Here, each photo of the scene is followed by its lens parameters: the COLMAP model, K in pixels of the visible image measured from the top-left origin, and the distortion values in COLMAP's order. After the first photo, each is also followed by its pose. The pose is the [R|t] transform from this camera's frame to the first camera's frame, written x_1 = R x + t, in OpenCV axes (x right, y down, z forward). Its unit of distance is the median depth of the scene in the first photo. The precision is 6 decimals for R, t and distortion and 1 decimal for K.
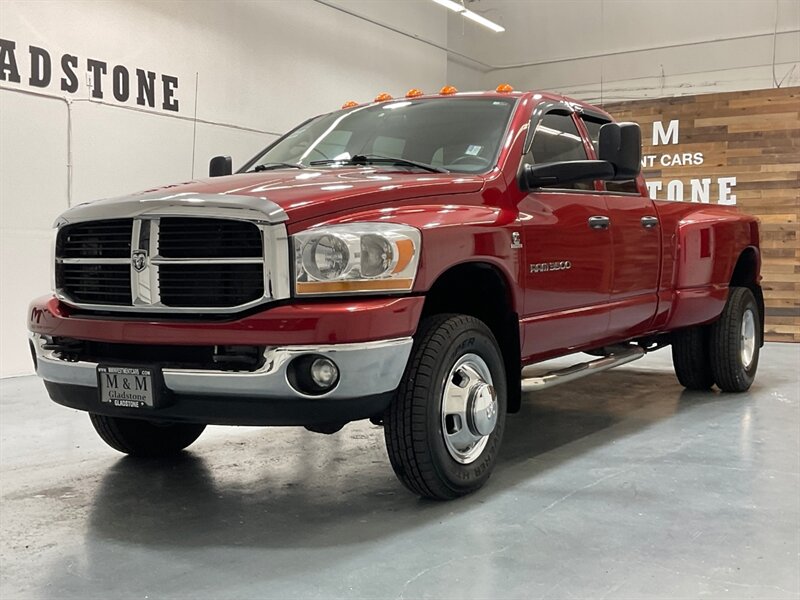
lens RADIAL K [[961.4, 0, 379.9], [0, 961.4, 299.0], [0, 0, 1]] dist [0.155165, -0.360658]
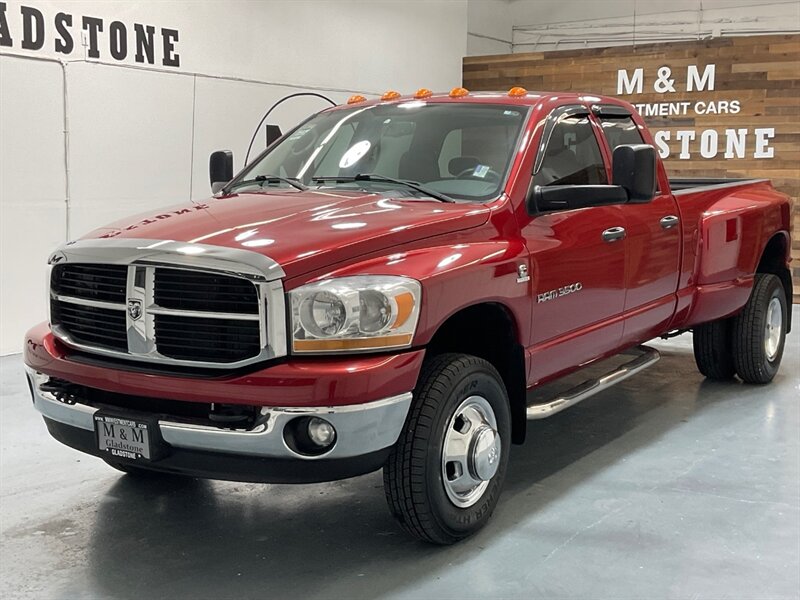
lens RADIAL K [[1013.7, 0, 379.2], [0, 1013.7, 299.6], [0, 0, 1]] dist [0.185676, -0.458601]
pose [[0.999792, 0.005328, -0.019665, 0.016590], [-0.003660, 0.996466, 0.083915, -0.114467], [0.020042, -0.083826, 0.996279, -0.022316]]
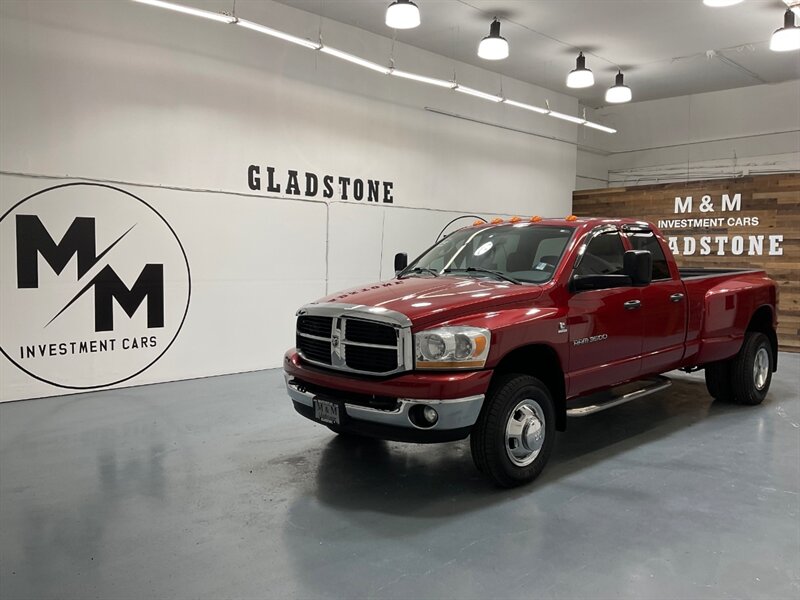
lens RADIAL K [[636.2, 0, 395.4], [0, 636.2, 297.8], [0, 0, 1]] dist [0.131330, -0.229813]
pose [[0.971907, 0.019700, -0.234538, 0.115033], [-0.015195, 0.999664, 0.020998, -0.122766], [0.234873, -0.016845, 0.971880, -0.105614]]
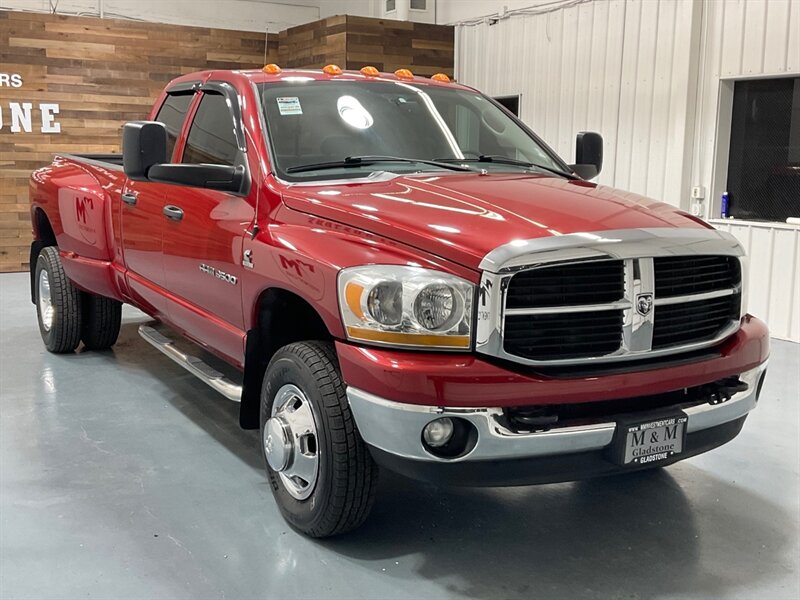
lens RADIAL K [[961.4, 0, 379.9], [0, 961.4, 299.0], [0, 0, 1]] dist [0.155165, -0.360658]
pose [[0.470981, -0.128462, 0.872740, -0.975309], [0.023958, 0.990838, 0.132916, -0.143660], [-0.881818, -0.041692, 0.469743, 0.660196]]
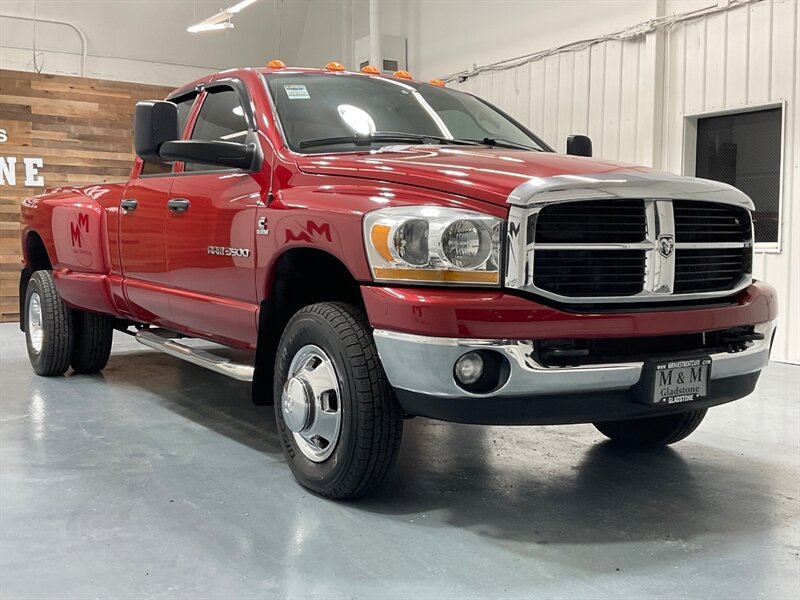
lens RADIAL K [[925.7, 0, 381.7], [0, 925.7, 299.1], [0, 0, 1]] dist [0.152186, -0.359944]
pose [[0.429127, -0.053236, 0.901674, -0.982081], [0.032395, 0.998526, 0.043536, -0.029938], [-0.902663, 0.010527, 0.430219, 0.719661]]
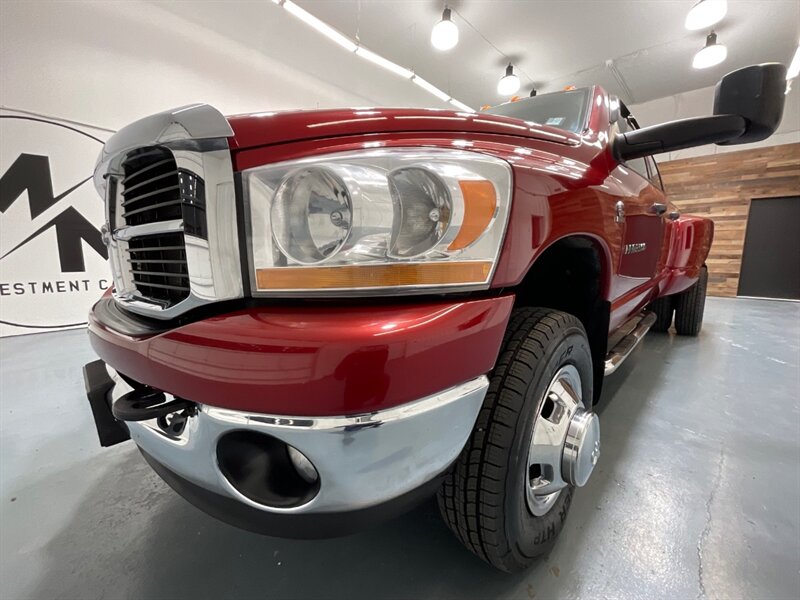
lens RADIAL K [[327.6, 0, 397.3], [0, 327.6, 300.6], [0, 0, 1]] dist [-0.001773, -0.000294]
pose [[0.980223, 0.032320, -0.195237, 0.015919], [-0.011881, 0.994405, 0.104966, -0.014573], [0.197537, -0.100571, 0.975123, 0.665302]]
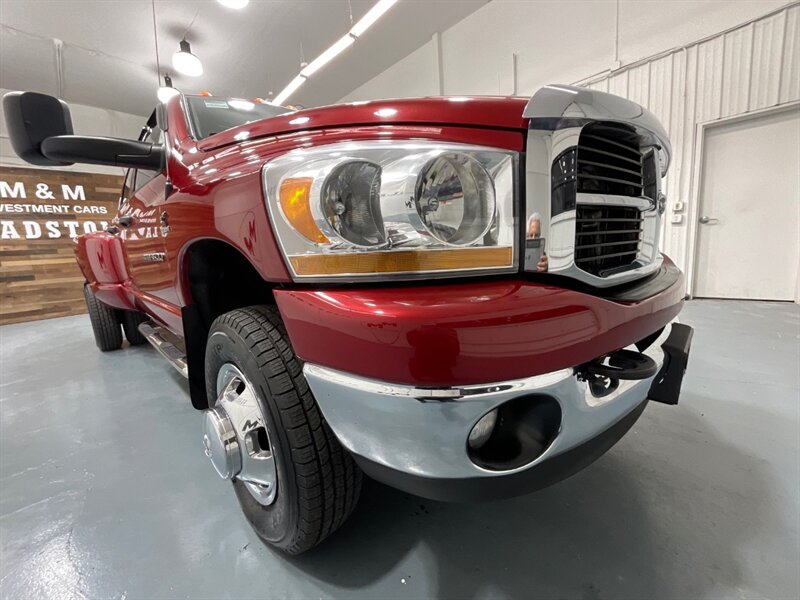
lens RADIAL K [[327.6, 0, 397.3], [0, 327.6, 300.6], [0, 0, 1]] dist [-0.001773, -0.000294]
pose [[0.208759, -0.166608, 0.963671, -0.463557], [0.111358, 0.983022, 0.145831, -0.020088], [-0.971607, 0.076869, 0.223768, 0.959980]]
